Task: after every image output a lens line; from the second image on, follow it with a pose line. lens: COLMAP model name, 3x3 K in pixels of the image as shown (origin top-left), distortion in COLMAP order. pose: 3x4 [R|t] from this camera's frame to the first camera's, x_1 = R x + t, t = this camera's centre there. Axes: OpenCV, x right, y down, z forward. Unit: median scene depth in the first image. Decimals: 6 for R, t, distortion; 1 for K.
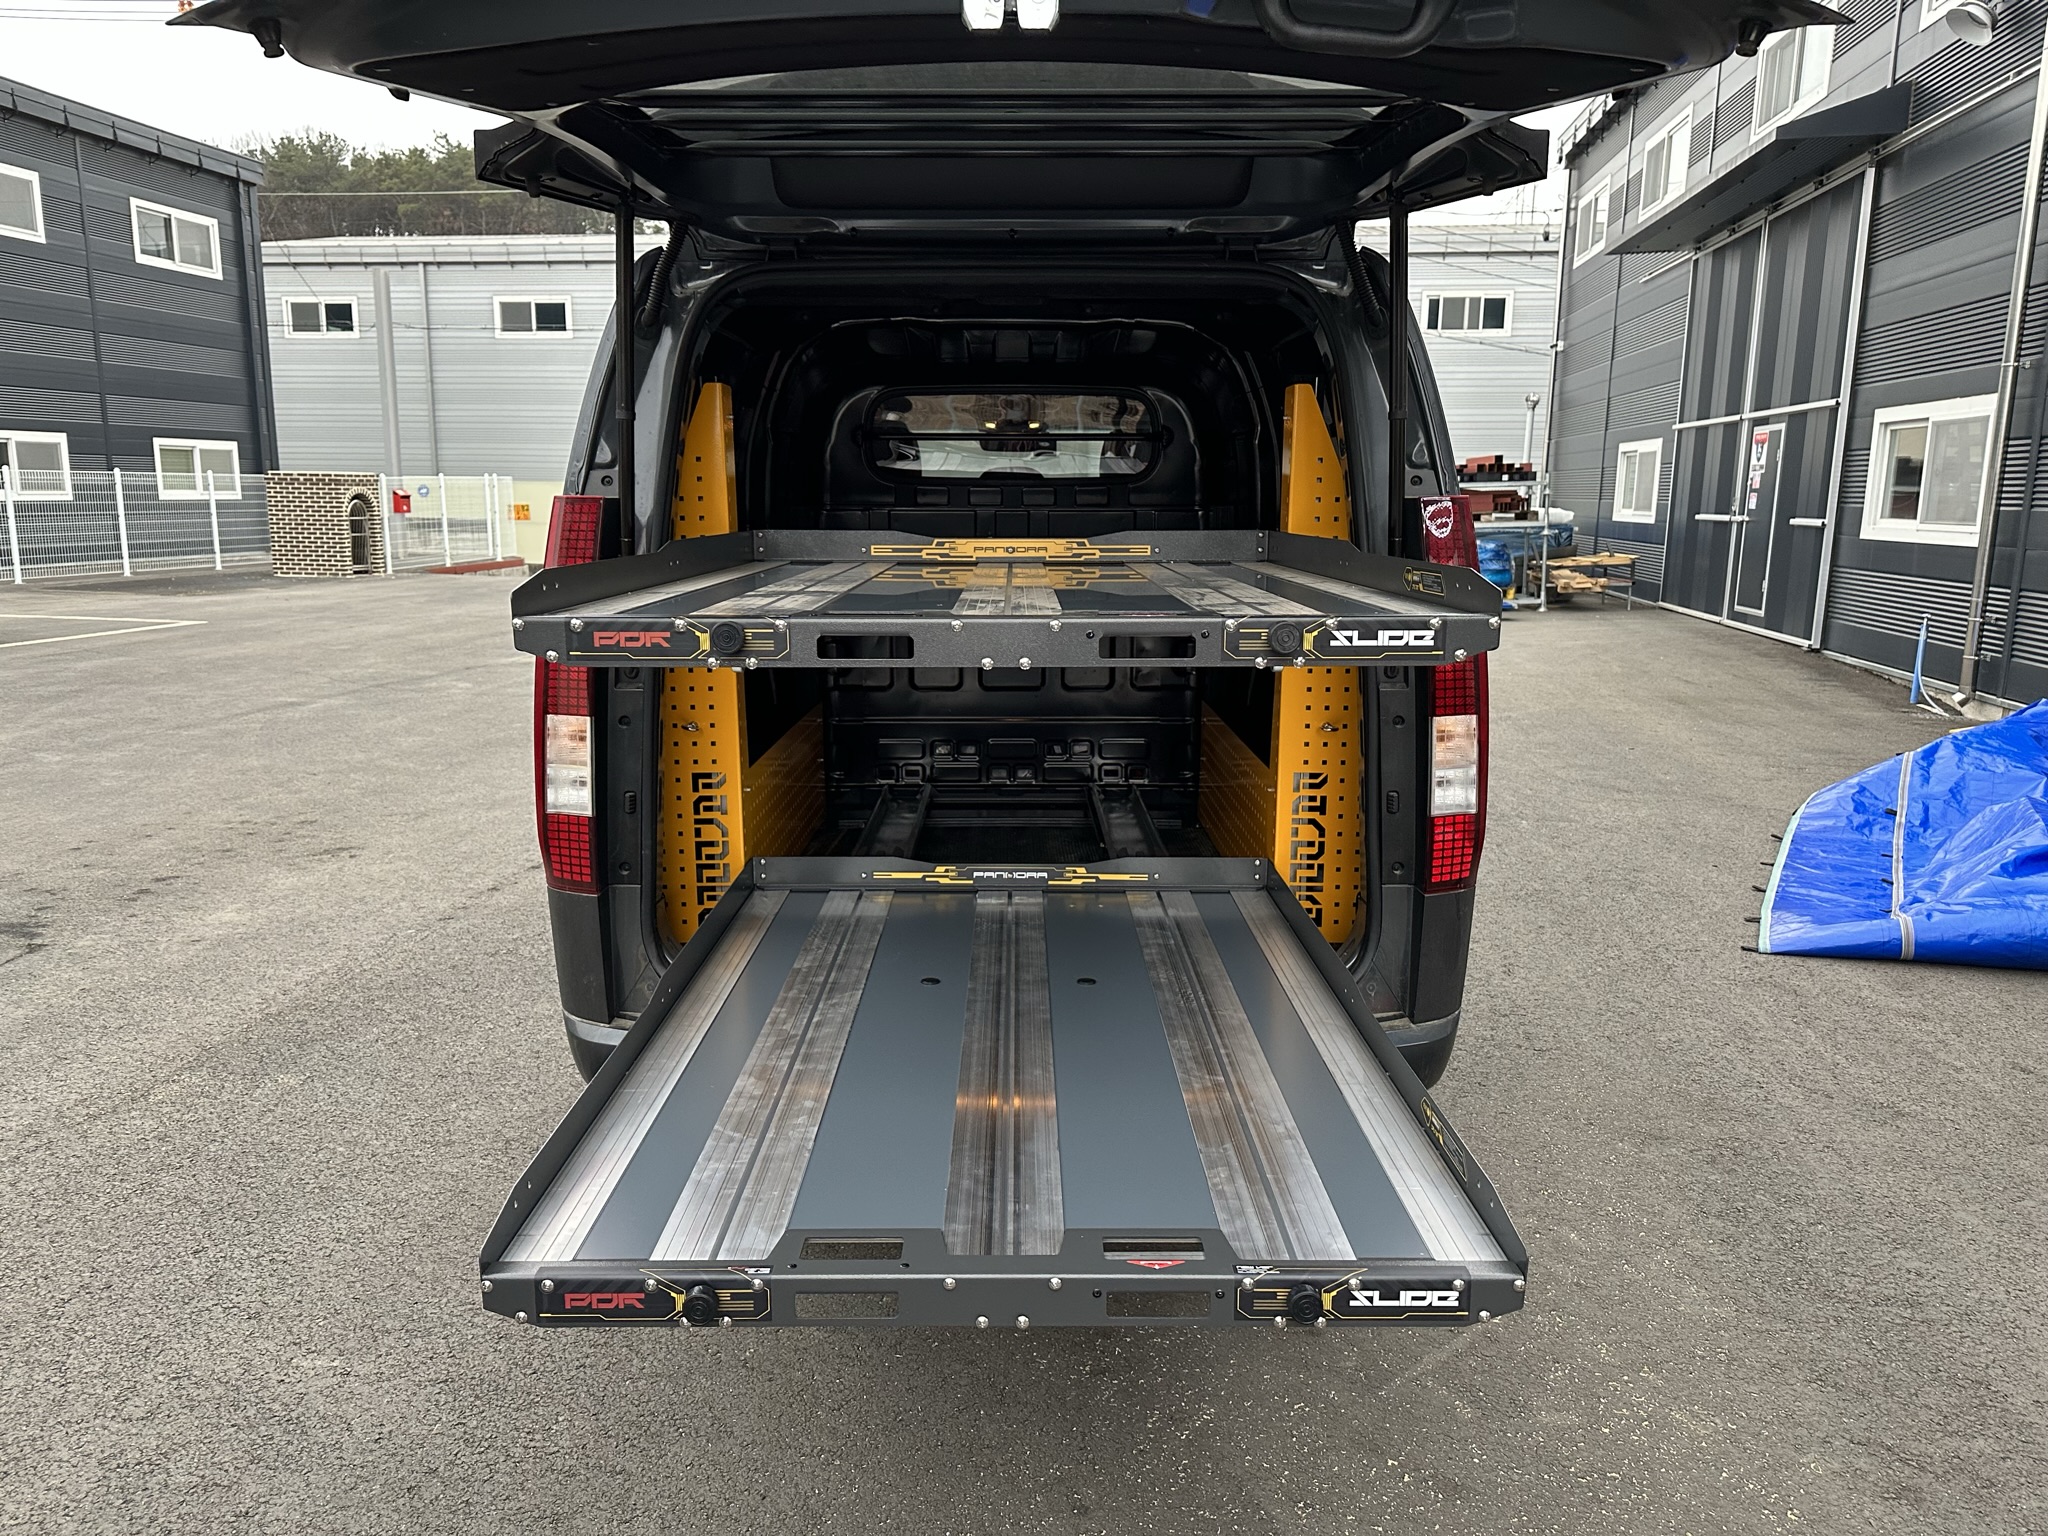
lens RADIAL K [[1395.9, 0, 1017.9], [0, 1395.9, 761.0], [0, 0, 1]] dist [0.133382, -0.198479]
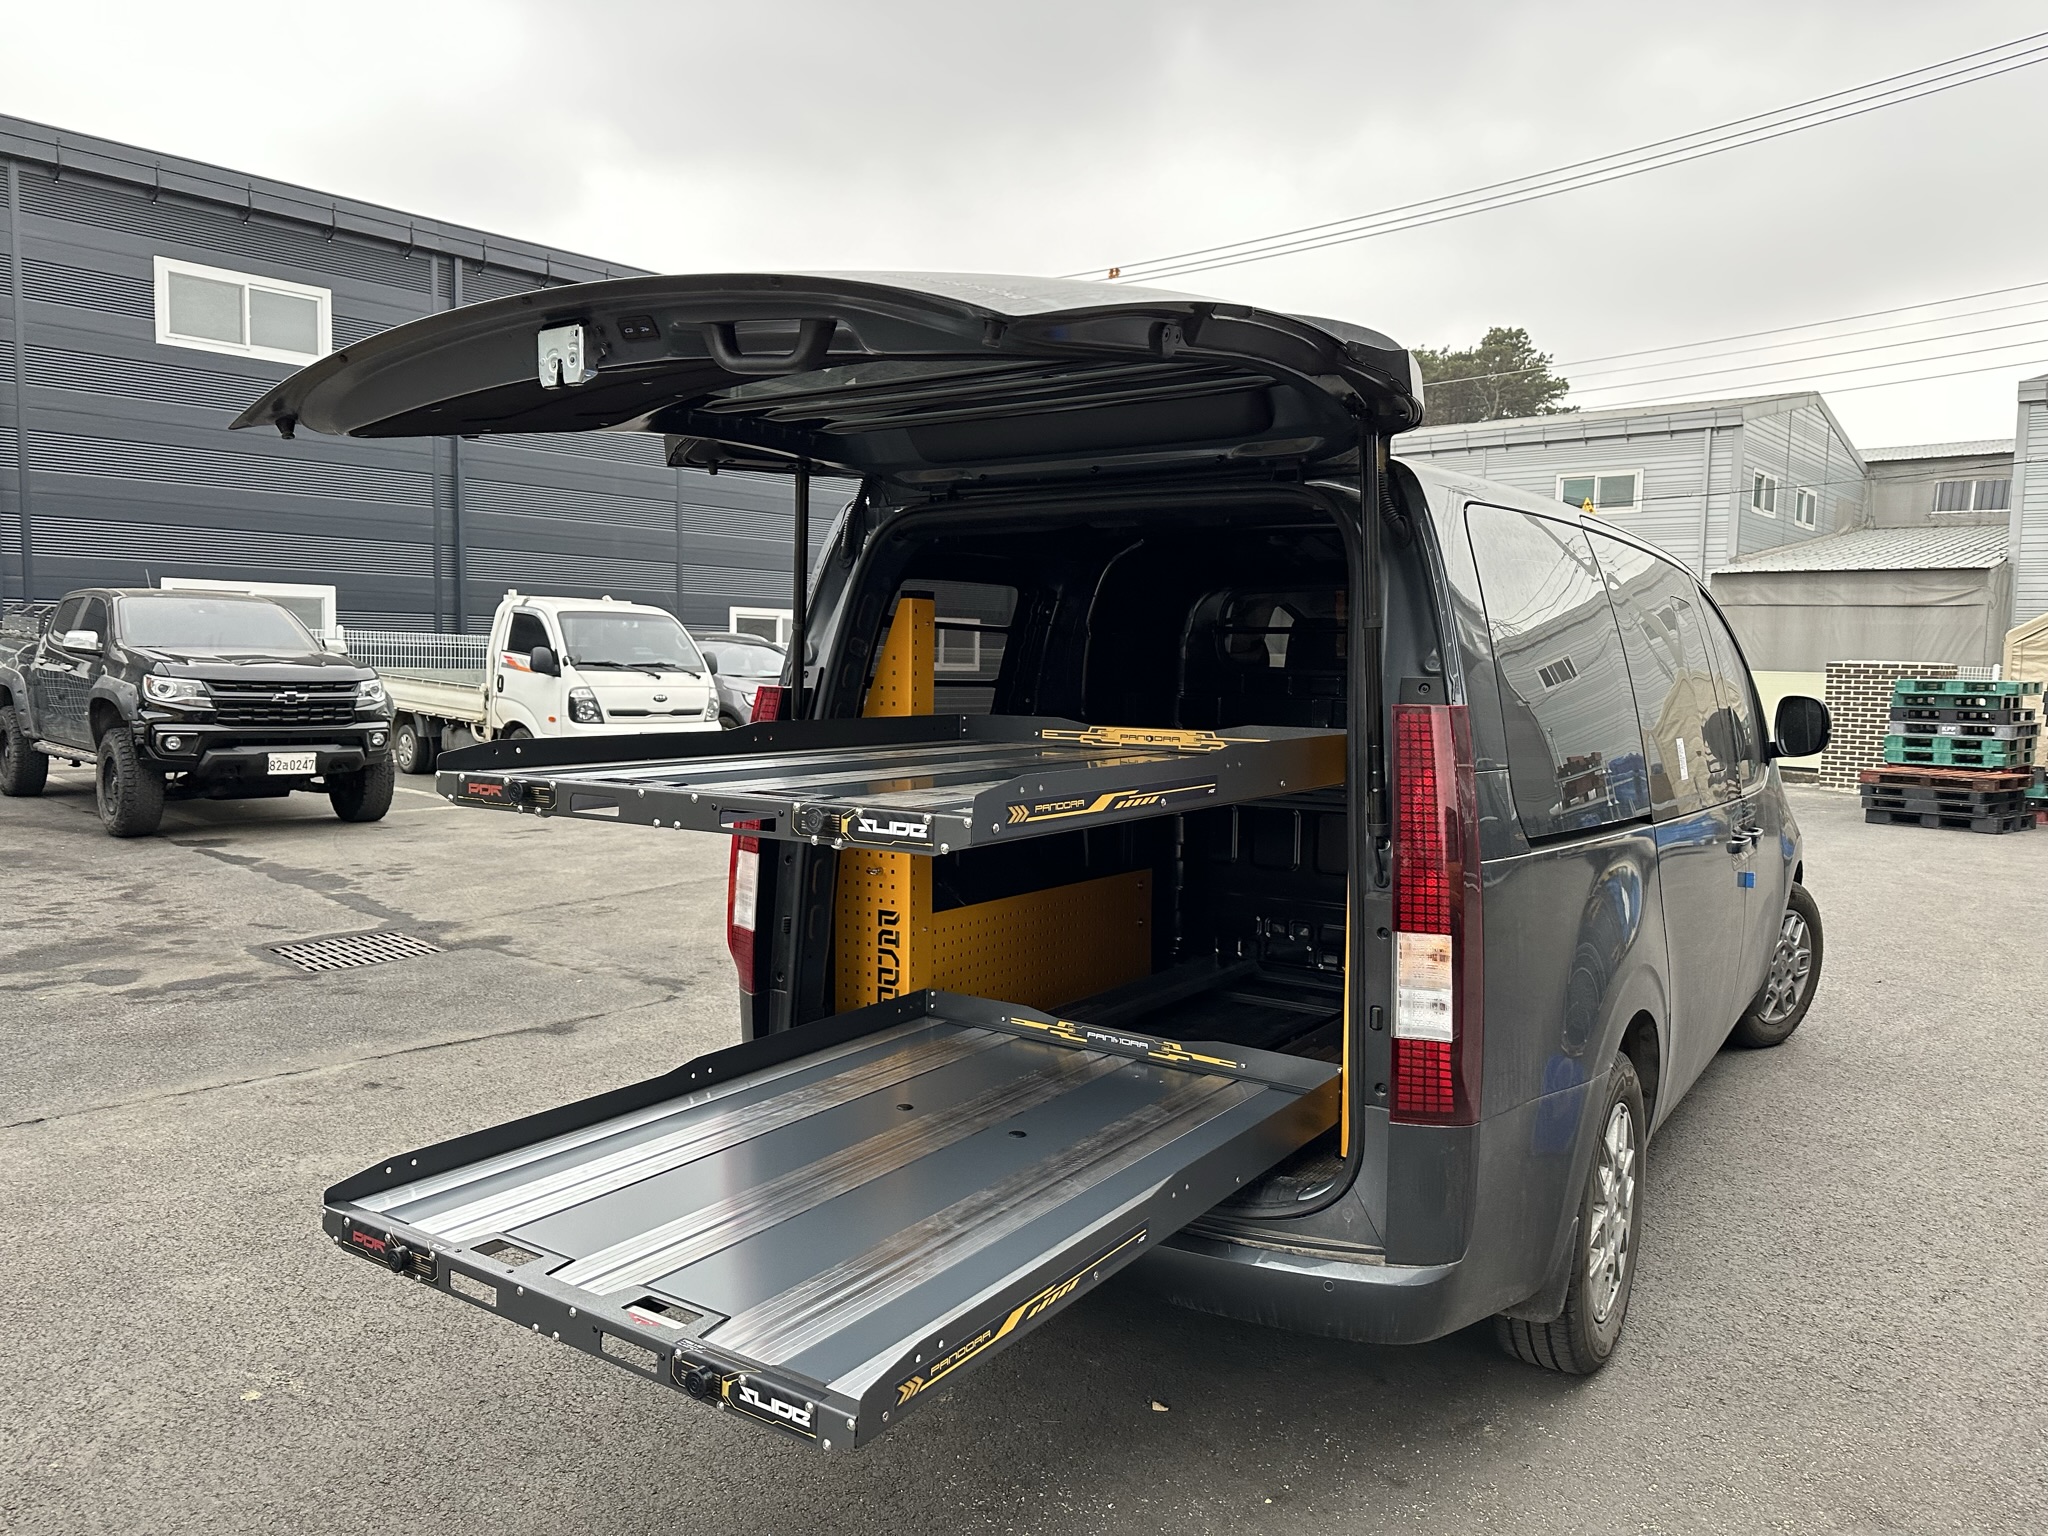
lens RADIAL K [[1395.9, 0, 1017.9], [0, 1395.9, 761.0], [0, 0, 1]] dist [0.133382, -0.198479]
pose [[0.828514, 0.051018, -0.557640, 0.536093], [-0.117751, 0.989448, -0.084425, -0.030661], [0.547449, 0.135610, 0.825778, 0.049244]]
